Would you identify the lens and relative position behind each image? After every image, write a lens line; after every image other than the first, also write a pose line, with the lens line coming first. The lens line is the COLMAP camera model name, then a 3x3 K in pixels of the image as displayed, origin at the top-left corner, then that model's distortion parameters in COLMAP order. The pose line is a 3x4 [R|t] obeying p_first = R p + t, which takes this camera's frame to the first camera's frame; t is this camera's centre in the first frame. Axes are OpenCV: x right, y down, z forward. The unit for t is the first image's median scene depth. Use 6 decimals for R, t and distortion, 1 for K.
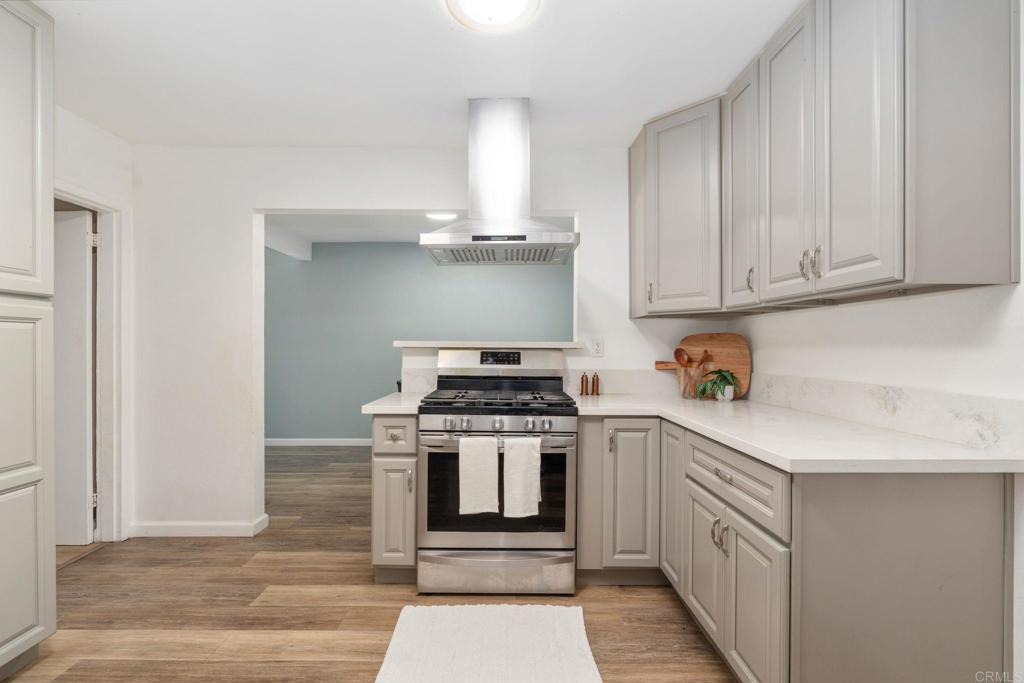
lens RADIAL K [[450.0, 0, 508.6], [0, 450.0, 348.1], [0, 0, 1]] dist [-0.007803, 0.000021]
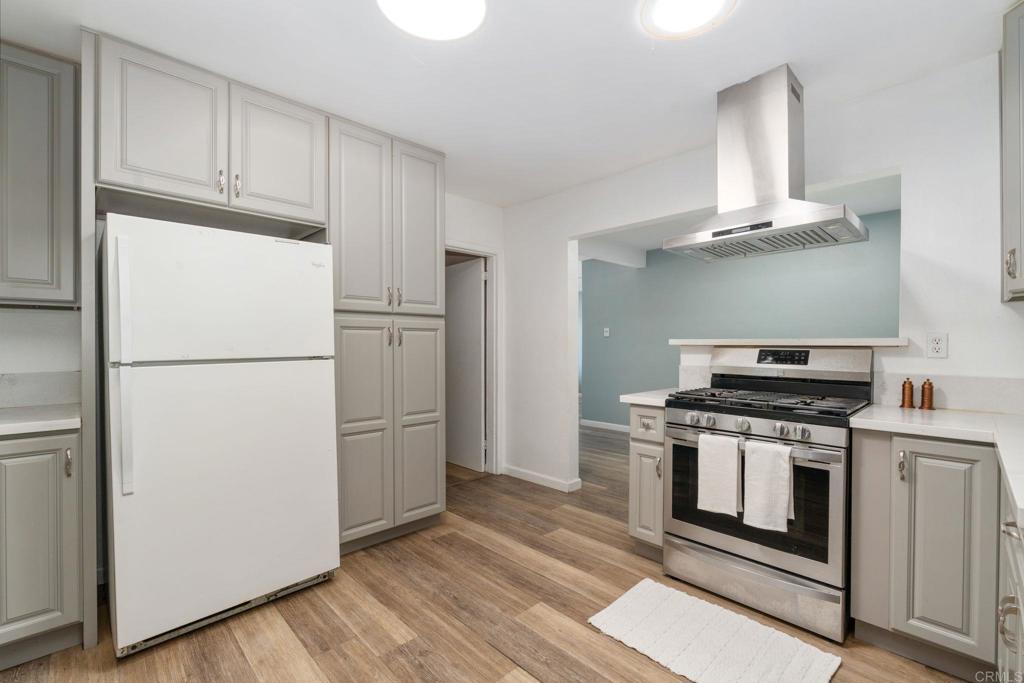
lens RADIAL K [[450.0, 0, 508.6], [0, 450.0, 348.1], [0, 0, 1]] dist [-0.007803, 0.000021]
pose [[0.684981, 0.002873, -0.728555, 0.318769], [-0.001641, 0.999996, 0.002401, 0.004017], [0.728559, -0.000449, 0.684983, -0.007629]]
